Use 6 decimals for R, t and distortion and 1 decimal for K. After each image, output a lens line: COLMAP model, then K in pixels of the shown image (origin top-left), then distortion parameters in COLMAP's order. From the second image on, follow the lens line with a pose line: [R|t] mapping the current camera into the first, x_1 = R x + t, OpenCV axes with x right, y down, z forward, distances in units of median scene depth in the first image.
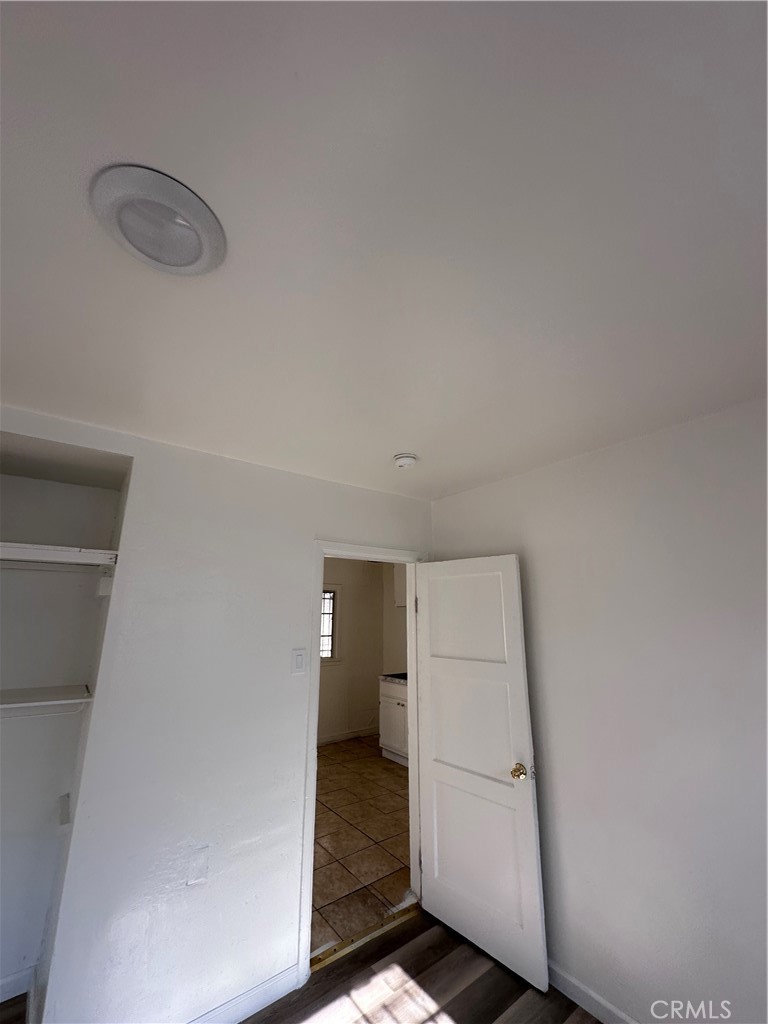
lens RADIAL K [[408.8, 0, 383.4], [0, 408.8, 510.9], [0, 0, 1]] dist [-0.002583, 0.000514]
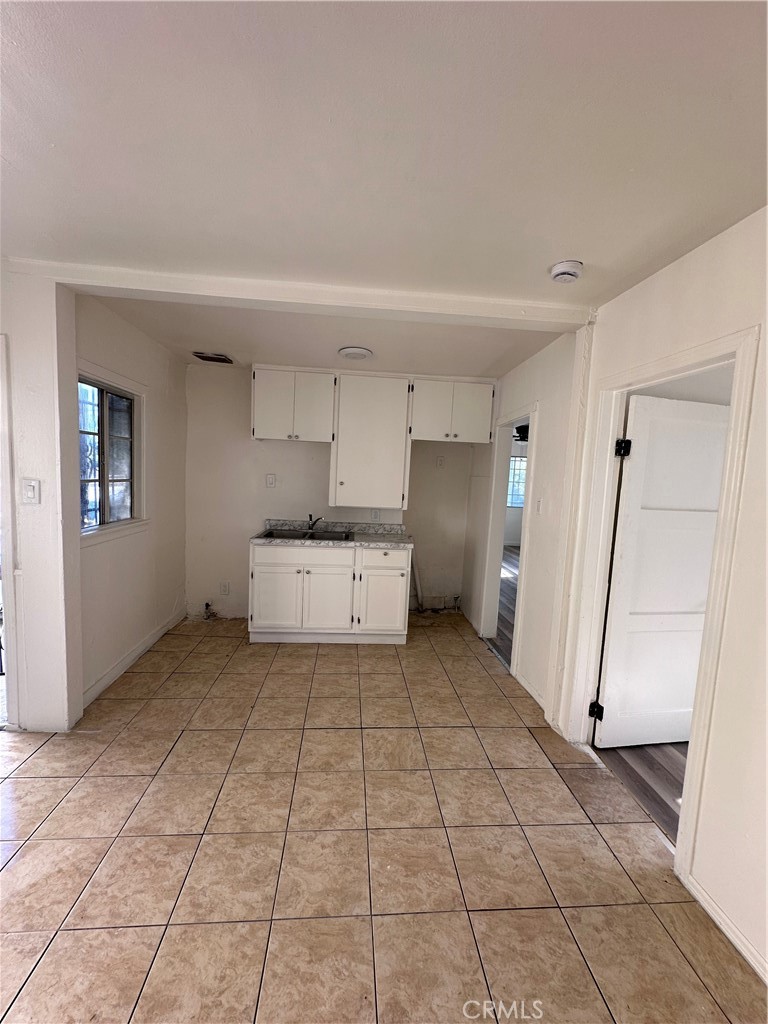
lens RADIAL K [[412.0, 0, 383.0], [0, 412.0, 511.9], [0, 0, 1]] dist [-0.002827, 0.000405]
pose [[0.535137, -0.059371, 0.842676, -0.992173], [-0.254137, 0.940002, 0.227617, 0.337319], [-0.805632, -0.335962, 0.487941, 1.125606]]
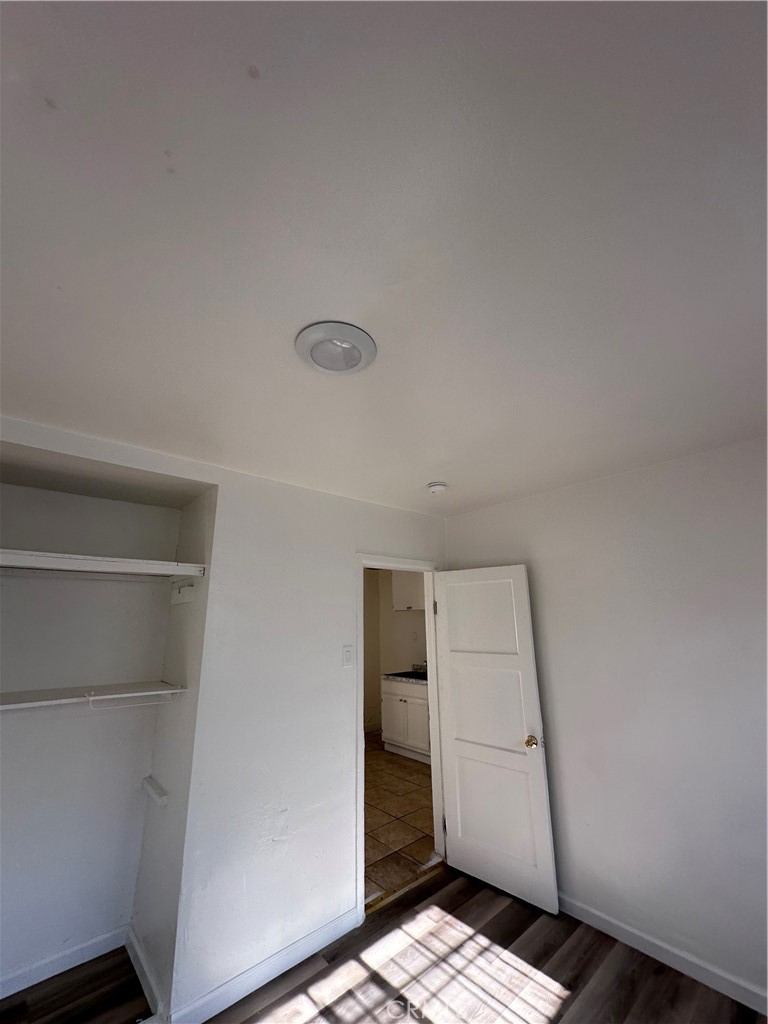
lens RADIAL K [[408.8, 0, 383.4], [0, 408.8, 510.9], [0, 0, 1]] dist [-0.002583, 0.000514]
pose [[0.997442, 0.004641, 0.071324, -0.179115], [-0.003709, 0.999906, -0.013197, -0.035539], [-0.071379, 0.012898, 0.997366, -0.180146]]
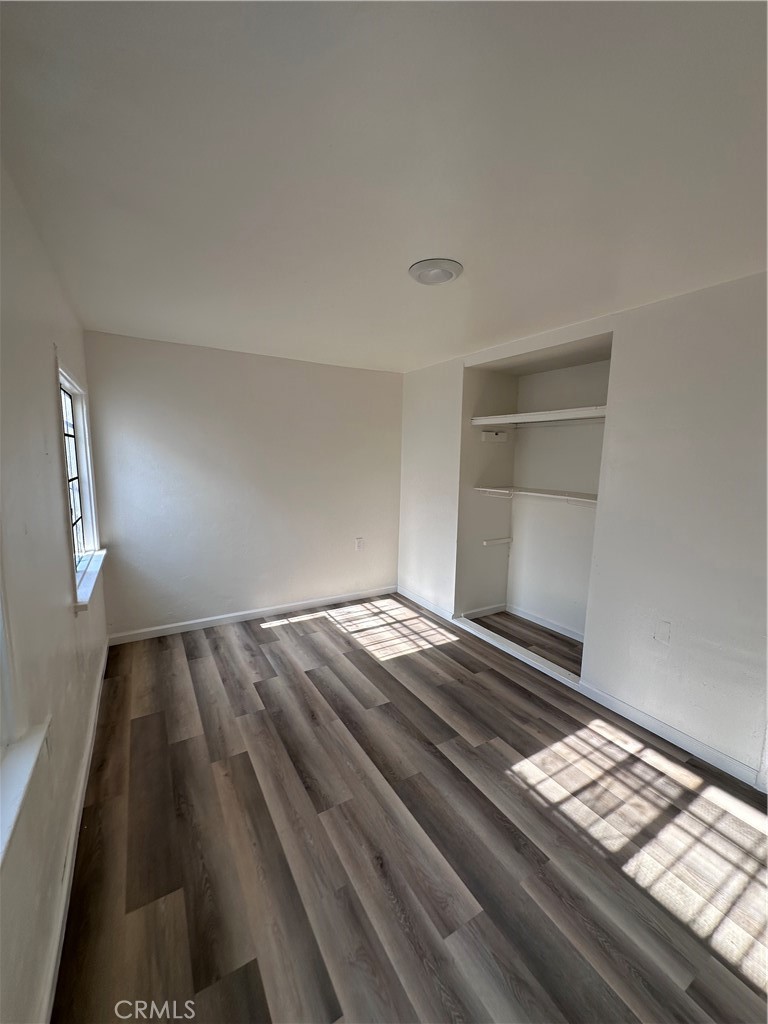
lens RADIAL K [[404.8, 0, 382.0], [0, 404.8, 514.7], [0, 0, 1]] dist [-0.002427, 0.000037]
pose [[-0.117373, 0.141814, -0.982910, 0.684012], [0.231945, 0.966292, 0.111719, 0.096212], [0.965622, -0.214868, -0.146310, 0.284848]]
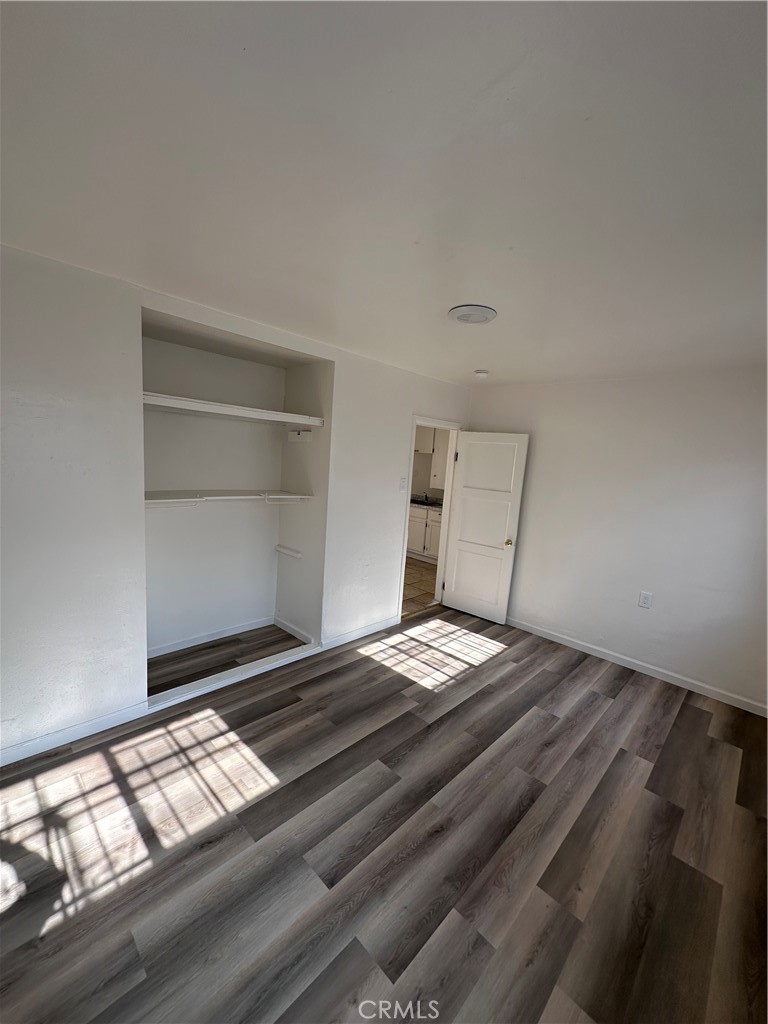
lens RADIAL K [[412.0, 0, 383.0], [0, 412.0, 511.9], [0, 0, 1]] dist [-0.002827, 0.000405]
pose [[0.986570, 0.050454, 0.155354, -0.534067], [-0.106050, 0.921232, 0.374278, -0.179001], [-0.124234, -0.385727, 0.914210, -0.644446]]
